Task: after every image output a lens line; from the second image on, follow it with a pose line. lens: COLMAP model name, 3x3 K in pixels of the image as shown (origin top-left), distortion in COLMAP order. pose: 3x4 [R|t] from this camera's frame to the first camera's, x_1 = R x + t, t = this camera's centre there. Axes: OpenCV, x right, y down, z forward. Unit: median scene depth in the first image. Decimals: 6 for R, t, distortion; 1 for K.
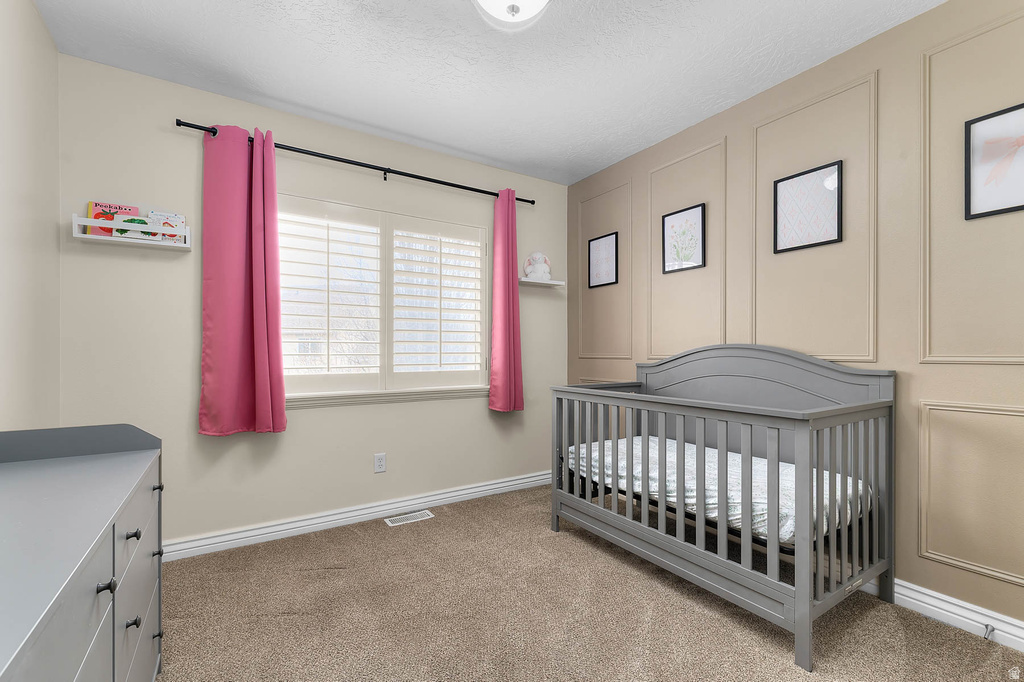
lens RADIAL K [[444.5, 0, 508.3], [0, 444.5, 352.2], [0, 0, 1]] dist [0.006666, 0.000213]
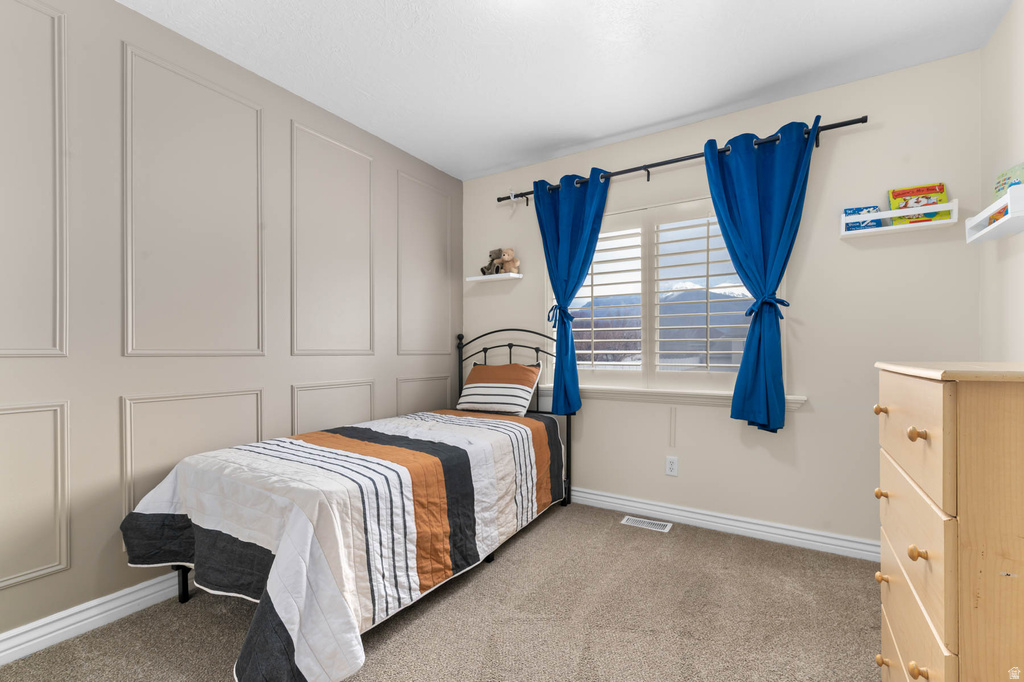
lens RADIAL K [[444.5, 0, 508.3], [0, 444.5, 352.2], [0, 0, 1]] dist [0.006666, 0.000213]
pose [[0.427993, -0.003304, -0.903776, 0.489904], [0.001417, 0.999995, -0.002985, 0.004712], [0.903781, -0.000003, 0.427995, 0.300010]]
